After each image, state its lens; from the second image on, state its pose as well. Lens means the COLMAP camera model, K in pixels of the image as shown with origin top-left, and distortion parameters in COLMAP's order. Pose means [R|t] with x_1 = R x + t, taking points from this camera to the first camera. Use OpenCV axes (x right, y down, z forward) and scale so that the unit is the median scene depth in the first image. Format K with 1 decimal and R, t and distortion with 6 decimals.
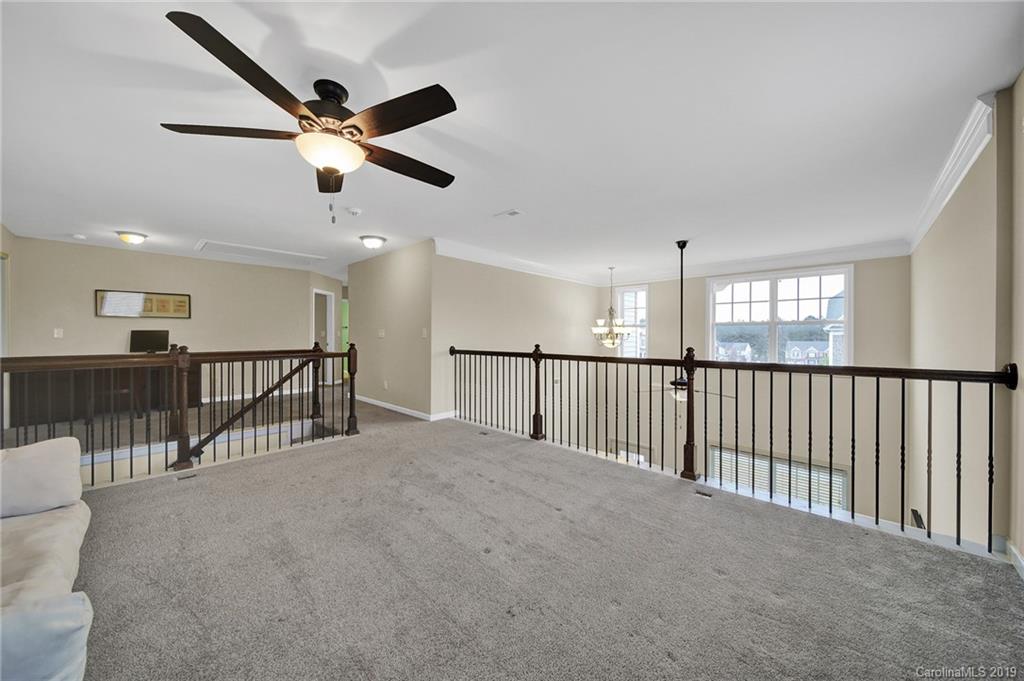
lens RADIAL K [[358.5, 0, 512.0], [0, 358.5, 340.5], [0, 0, 1]] dist [0.000143, -0.000005]
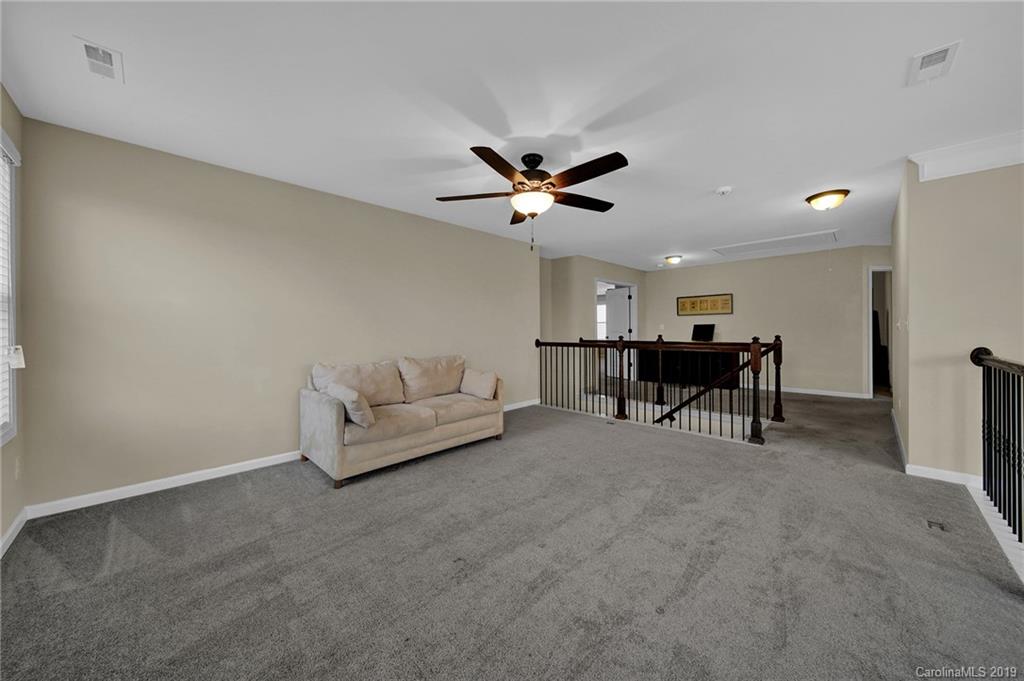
lens RADIAL K [[358.7, 0, 509.4], [0, 358.7, 336.3], [0, 0, 1]] dist [-0.000280, -0.002517]
pose [[-0.020095, 0.018185, -0.999633, 0.450936], [-0.007570, 0.999803, 0.018341, -0.005577], [0.999769, 0.007936, -0.019953, 0.454035]]
